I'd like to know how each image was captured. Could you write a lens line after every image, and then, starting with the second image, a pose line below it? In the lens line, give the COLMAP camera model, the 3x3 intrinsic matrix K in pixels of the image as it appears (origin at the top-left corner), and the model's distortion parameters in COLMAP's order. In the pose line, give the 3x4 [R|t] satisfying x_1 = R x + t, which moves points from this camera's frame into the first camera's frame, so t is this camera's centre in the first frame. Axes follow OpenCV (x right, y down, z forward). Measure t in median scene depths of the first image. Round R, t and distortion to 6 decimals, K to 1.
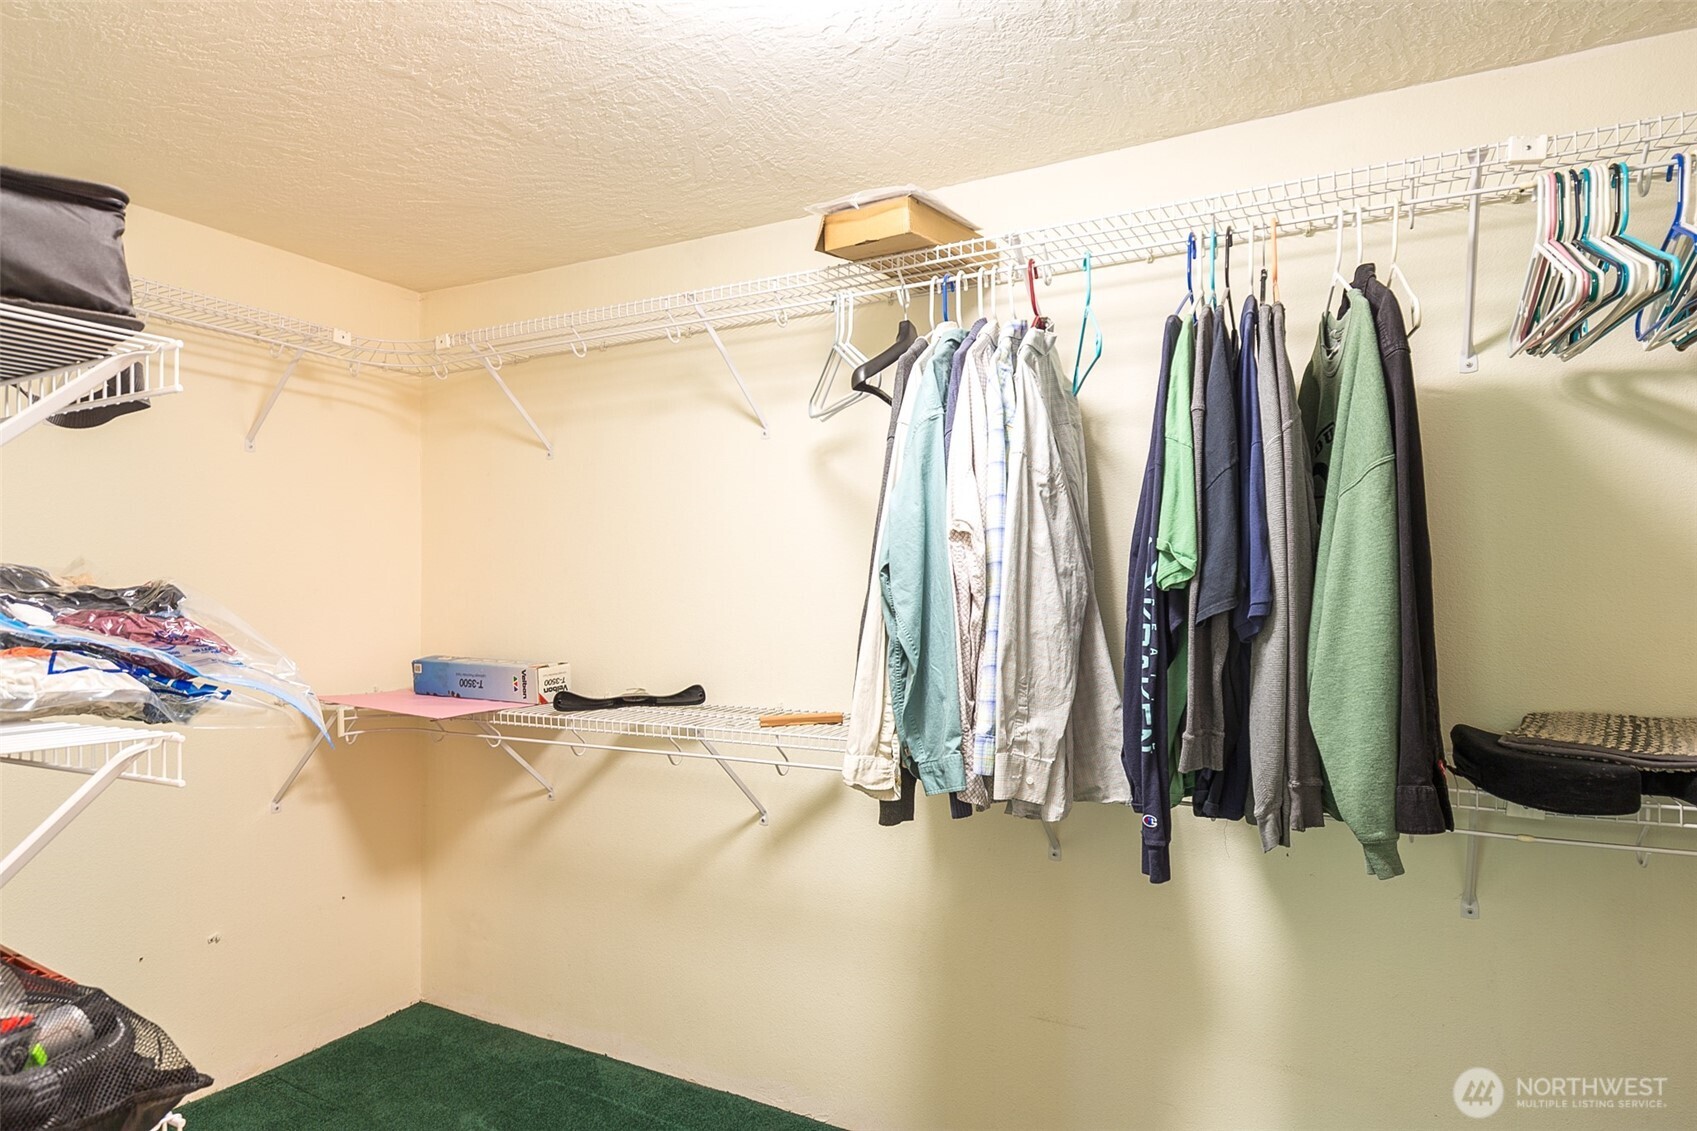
lens RADIAL K [[949.4, 0, 845.7], [0, 949.4, 570.1], [0, 0, 1]] dist [-0.005924, -0.000519]
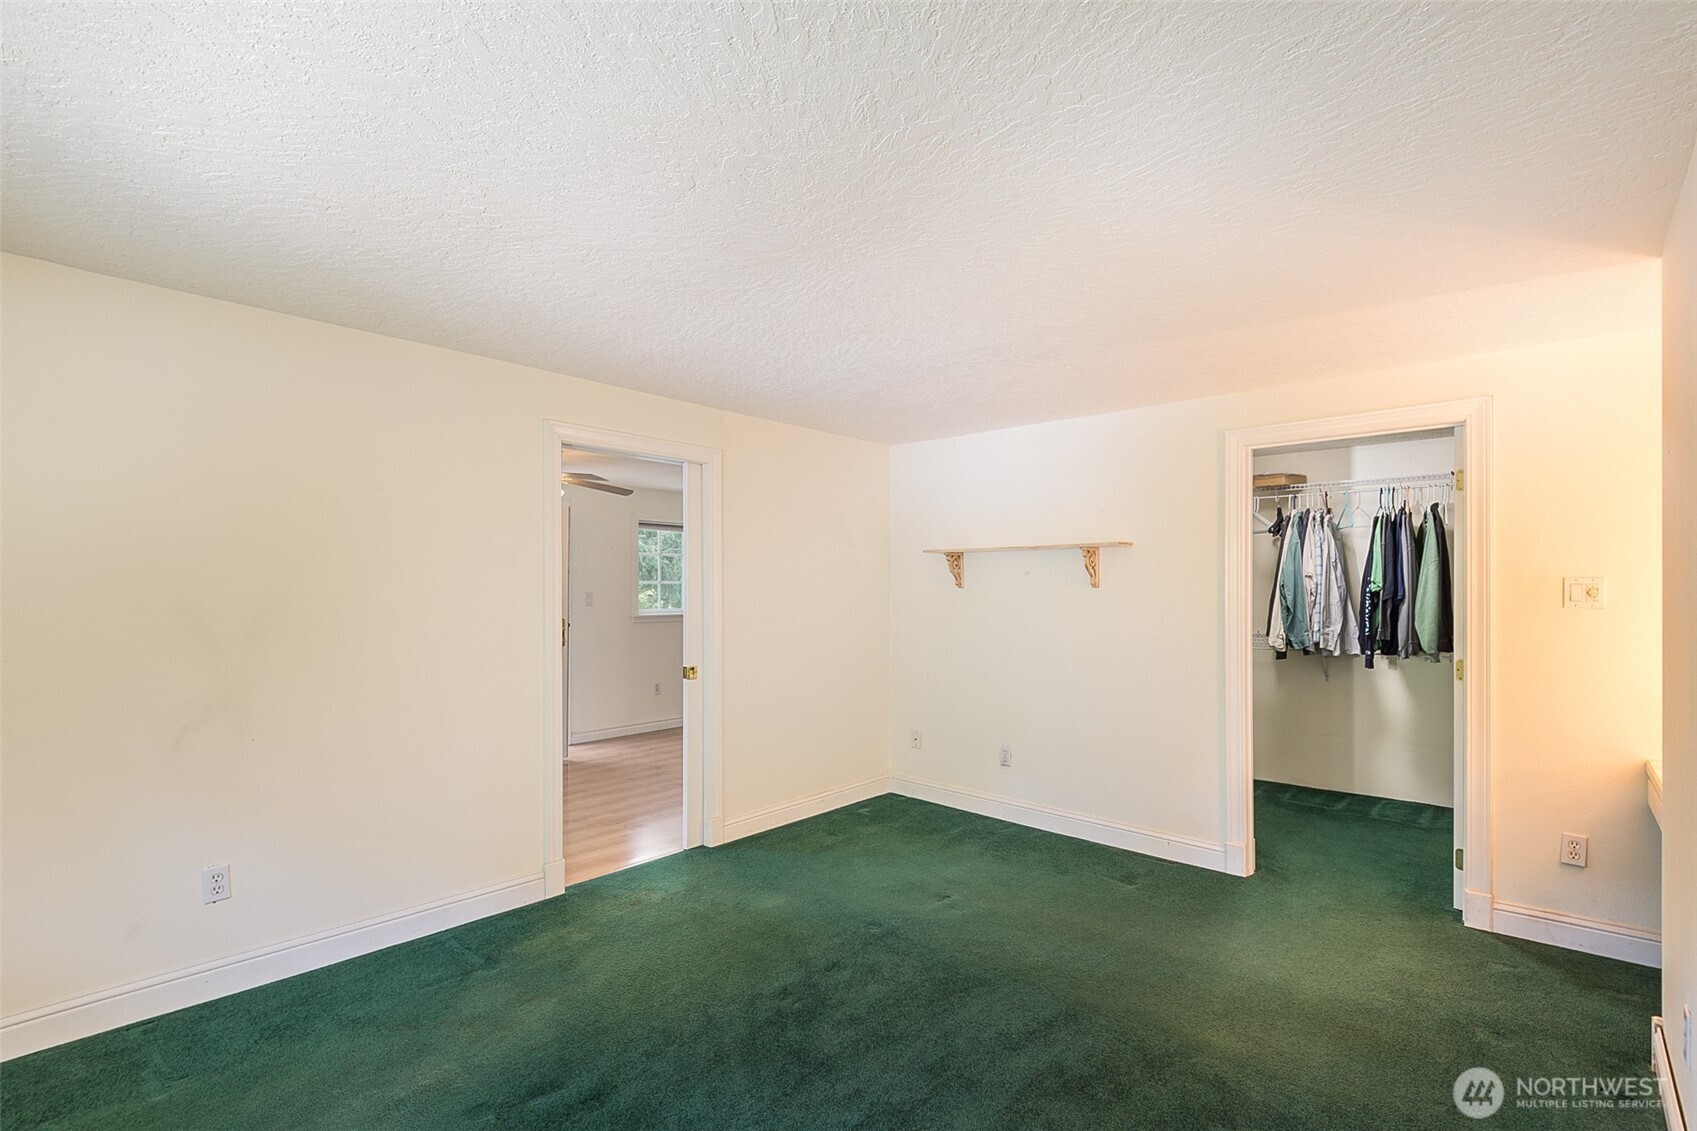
lens RADIAL K [[788.2, 0, 851.7], [0, 788.2, 591.1], [0, 0, 1]] dist [0.000652, -0.000503]
pose [[0.976027, 0.000261, -0.217651, -0.944823], [0.005723, 0.999623, 0.026860, -0.073496], [0.217576, -0.027461, 0.975657, -2.361525]]
